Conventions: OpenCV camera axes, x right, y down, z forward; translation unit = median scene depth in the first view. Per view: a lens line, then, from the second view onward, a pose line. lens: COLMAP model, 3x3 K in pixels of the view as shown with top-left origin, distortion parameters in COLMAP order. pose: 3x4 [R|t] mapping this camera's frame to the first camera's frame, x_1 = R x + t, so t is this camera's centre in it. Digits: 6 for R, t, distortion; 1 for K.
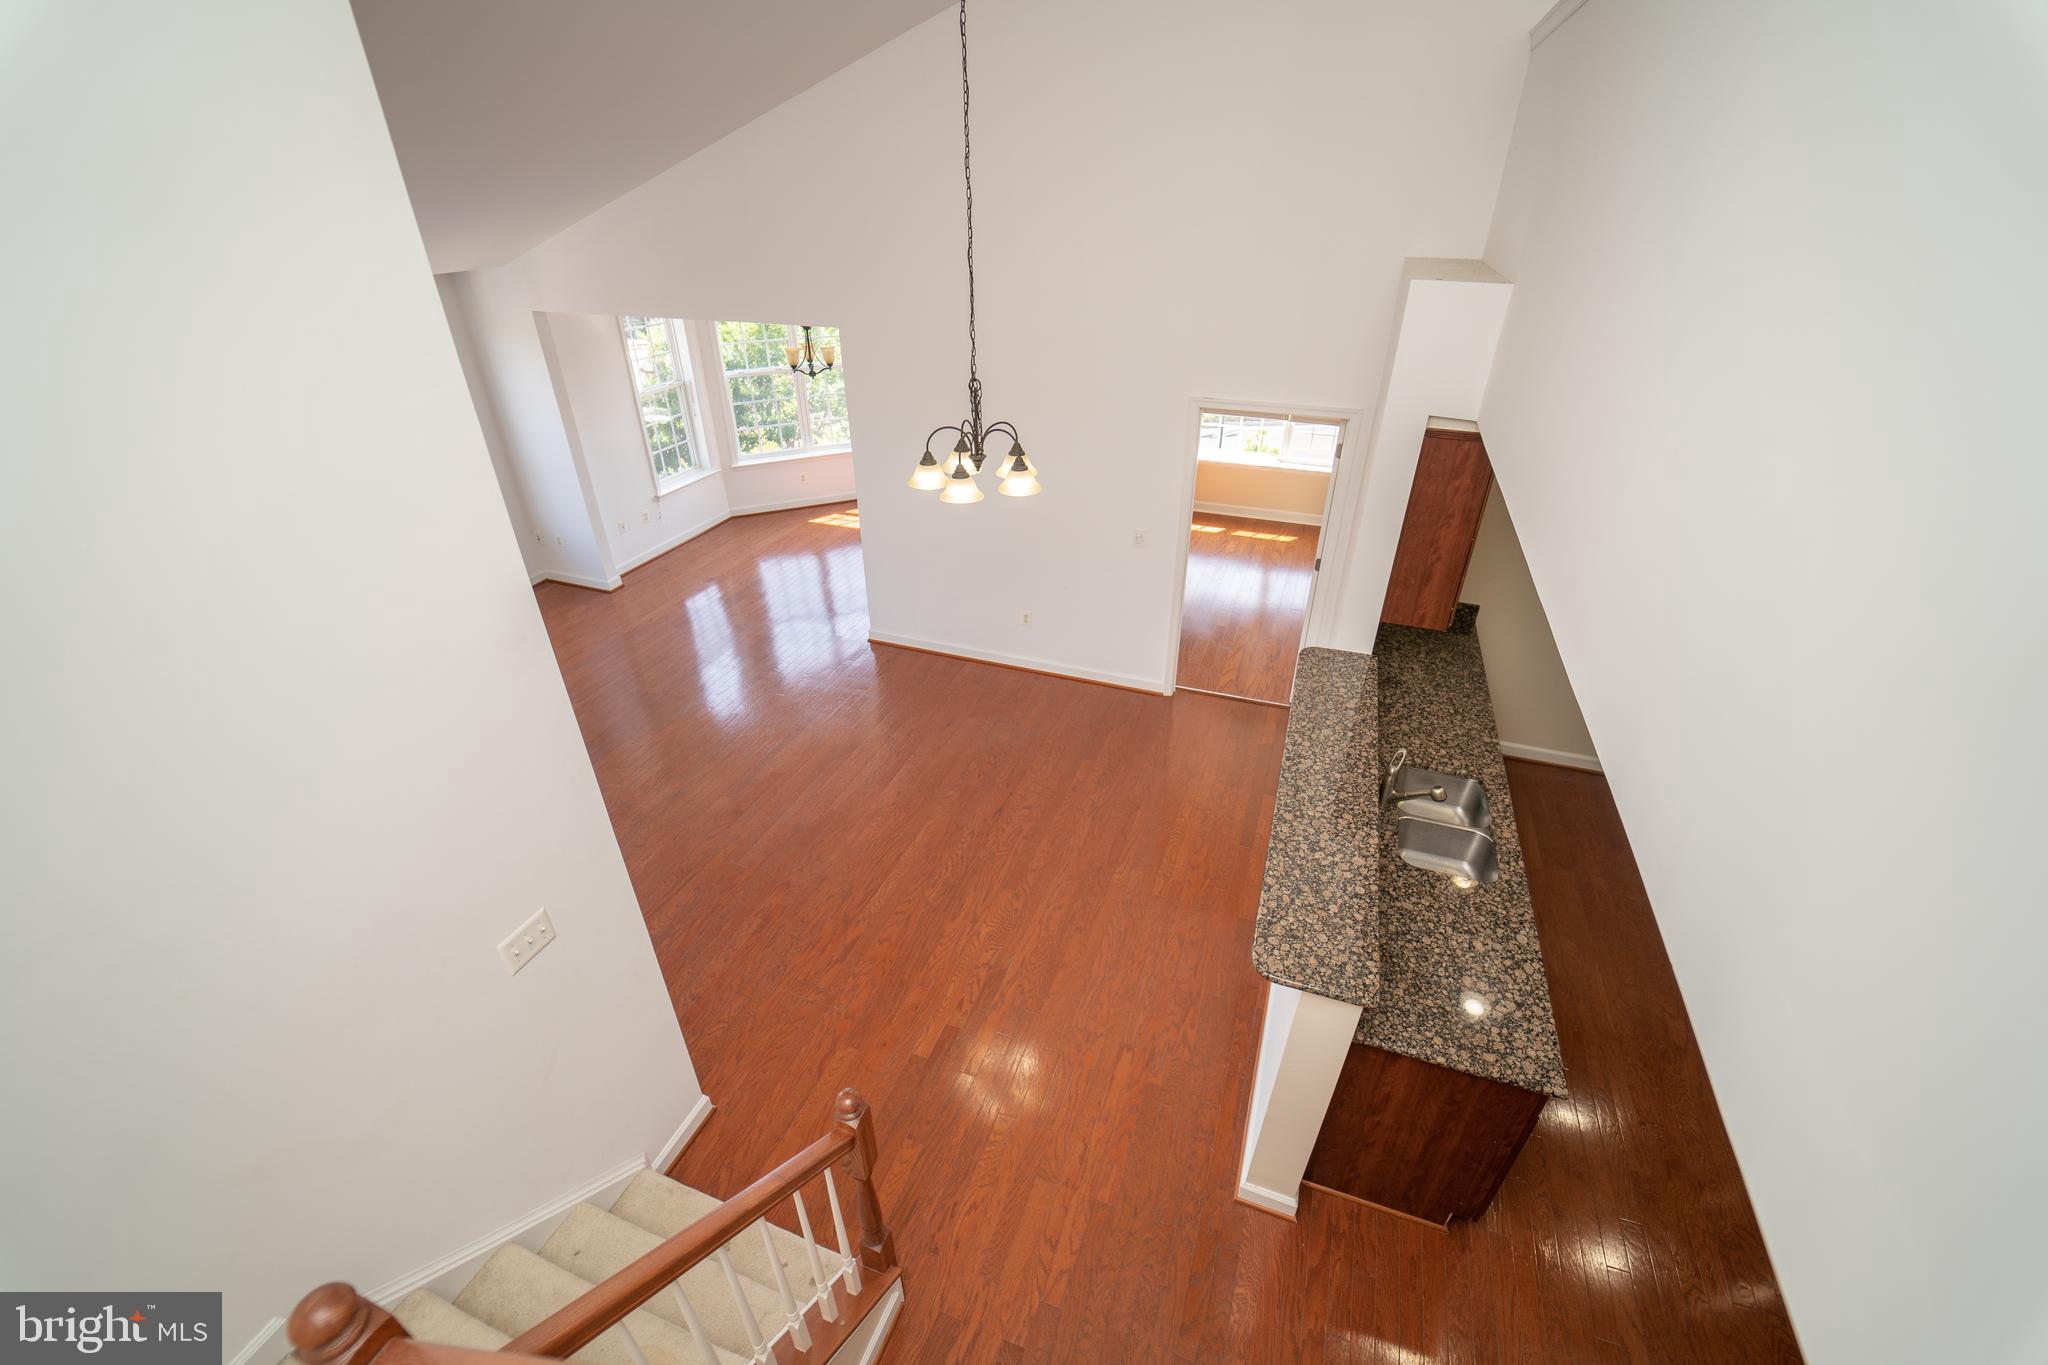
lens RADIAL K [[840.5, 0, 1023.4], [0, 840.5, 679.7], [0, 0, 1]] dist [-0.020606, 0.000058]
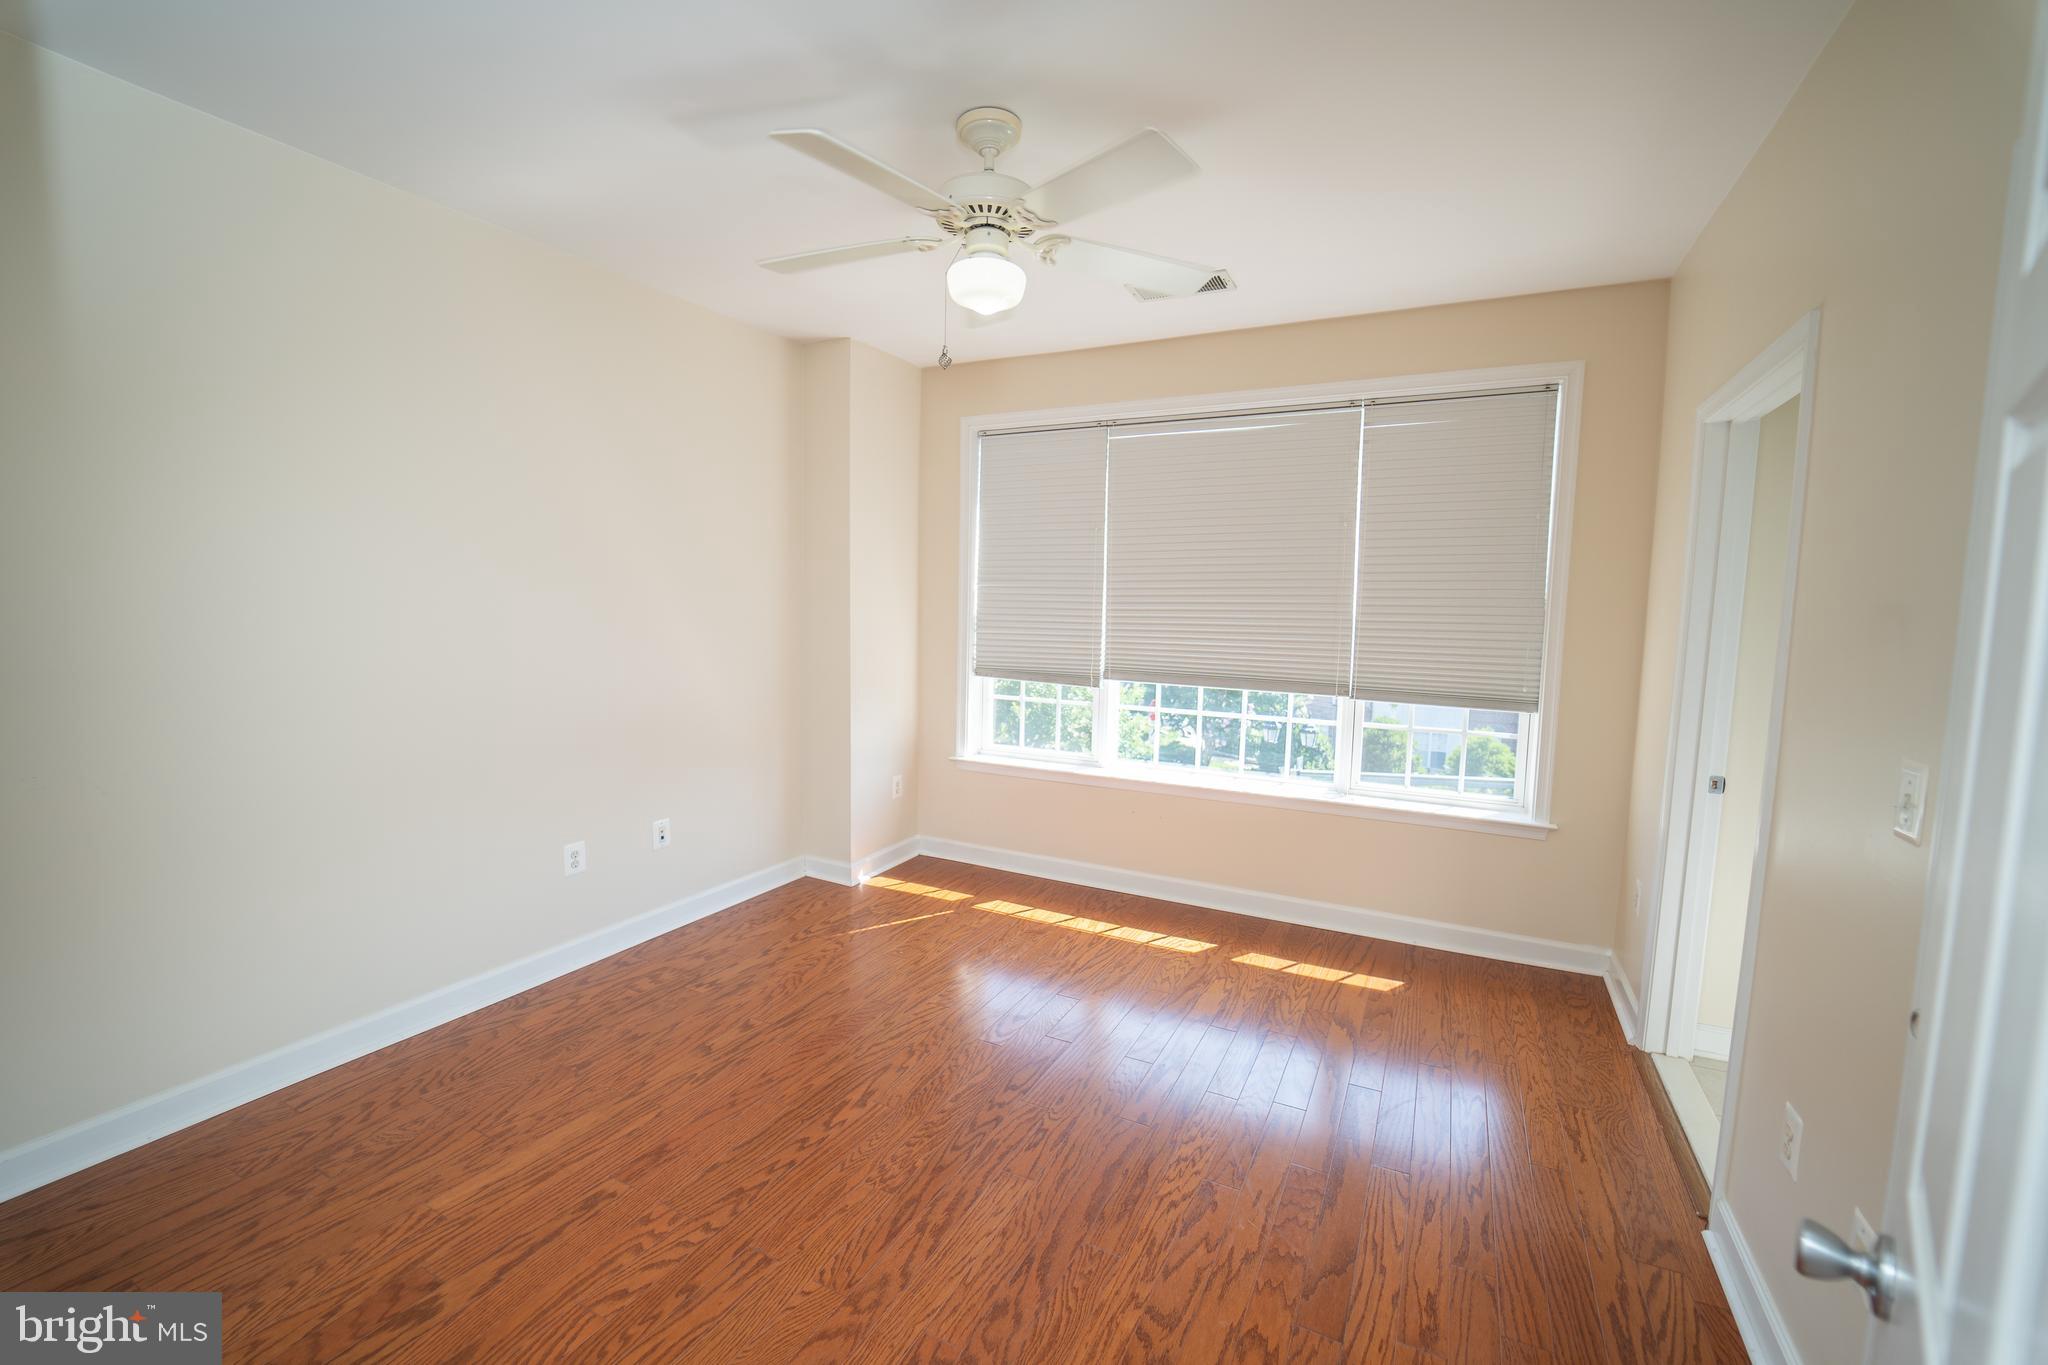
lens RADIAL K [[837.0, 0, 1024.0], [0, 837.0, 682.5], [0, 0, 1]] dist [-0.020664, -0.000097]
pose [[0.992684, 0.031982, -0.116431, 0.391986], [-0.078777, 0.902327, -0.423793, -0.236260], [0.091506, 0.429864, 0.898245, 1.167636]]
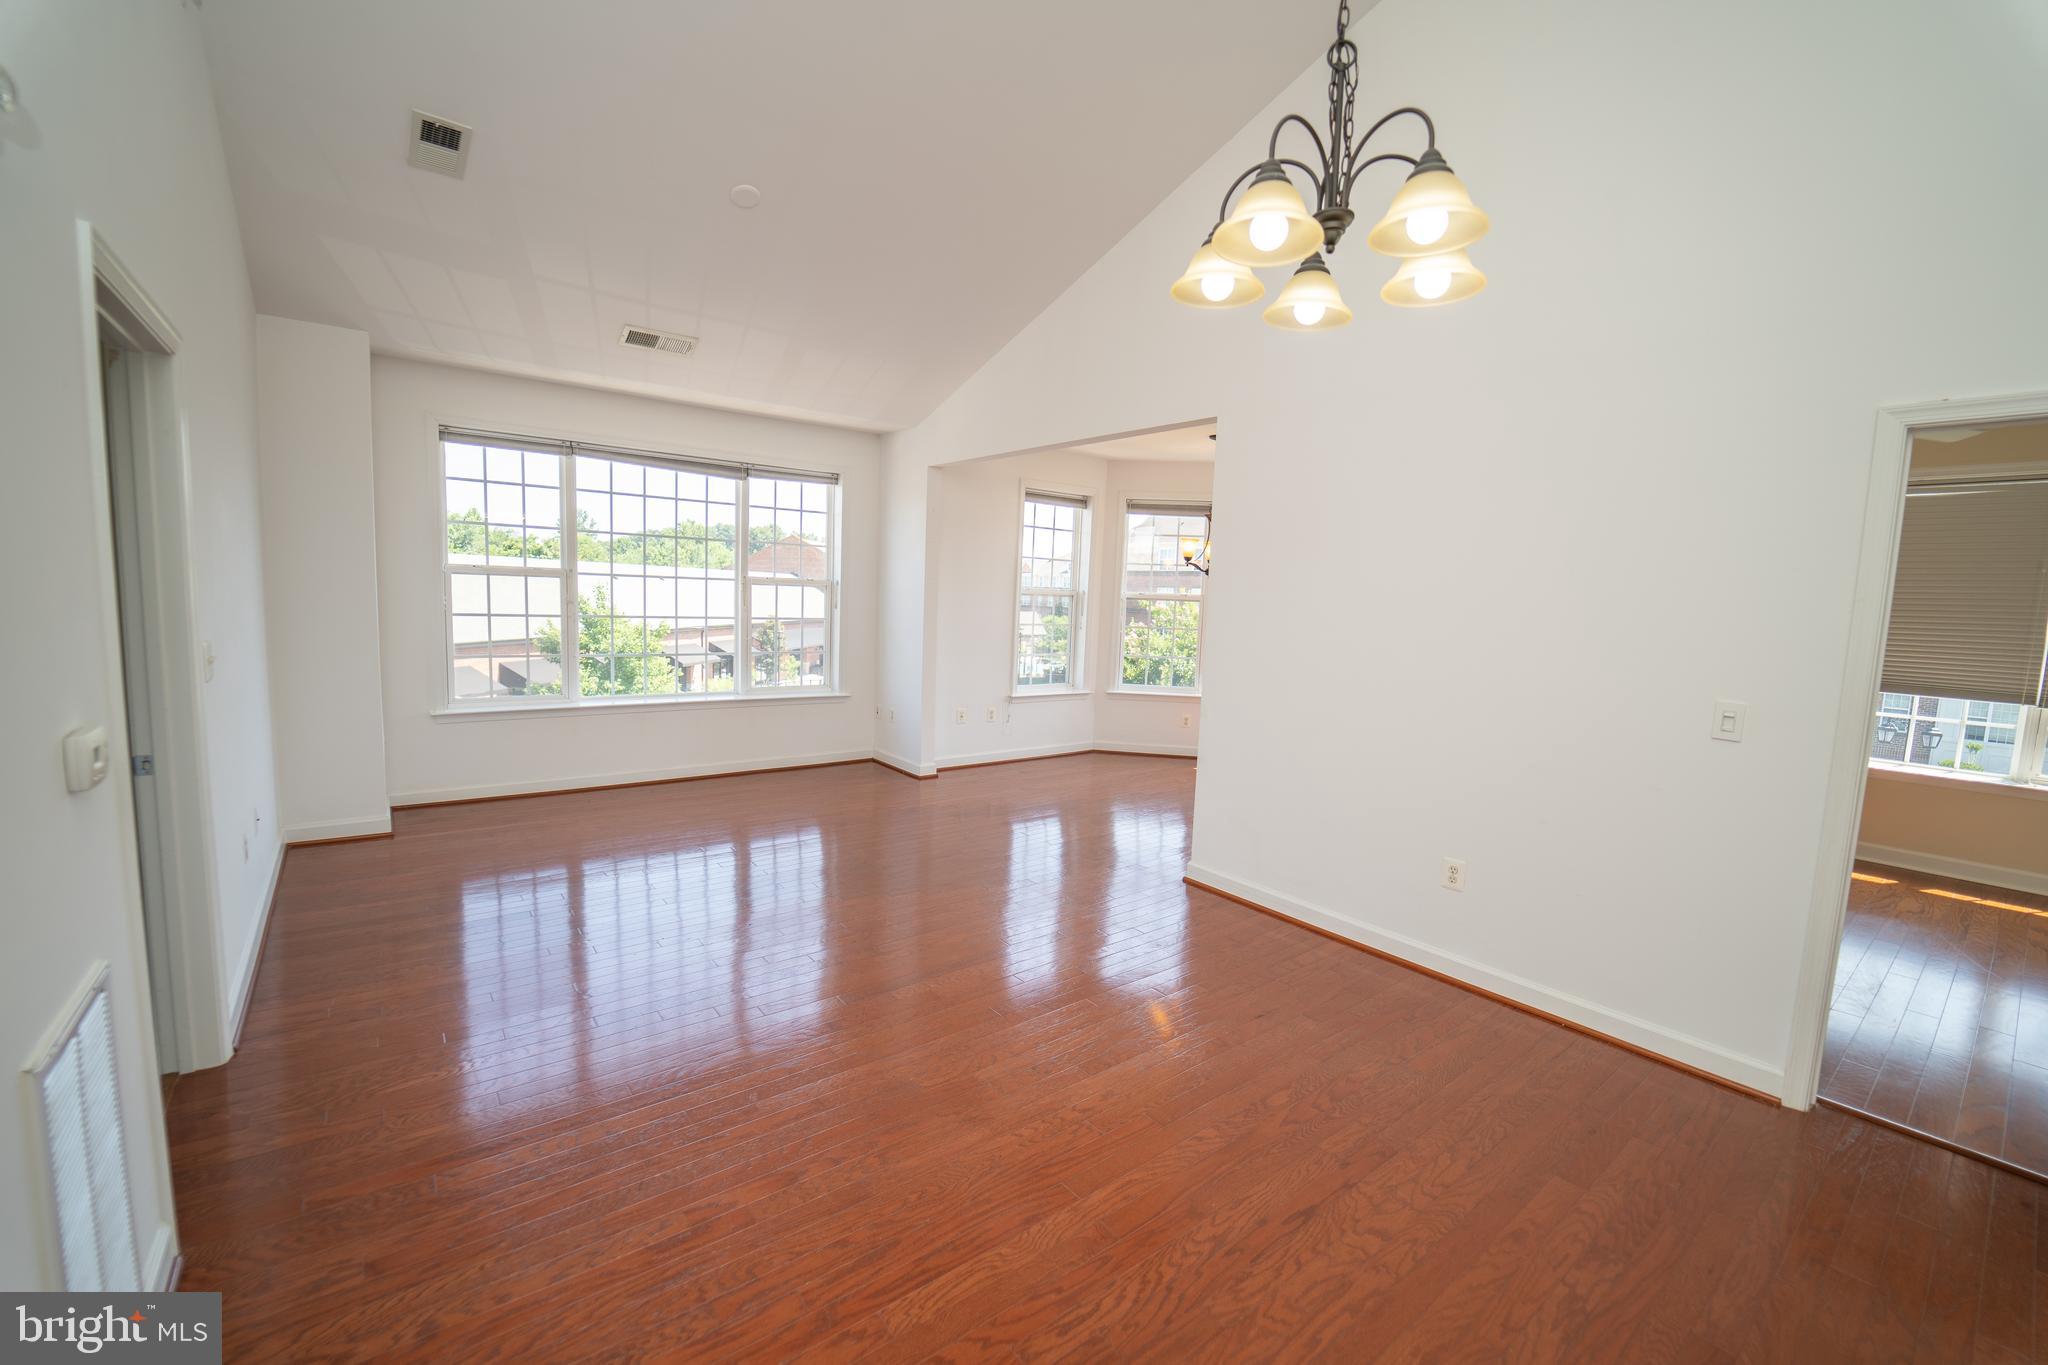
lens RADIAL K [[837.0, 0, 1024.0], [0, 837.0, 682.5], [0, 0, 1]] dist [-0.020664, -0.000097]
pose [[0.853441, 0.093368, -0.512759, 0.042630], [-0.303055, 0.889308, -0.342474, 0.119157], [0.424025, 0.447675, 0.787267, 0.573356]]
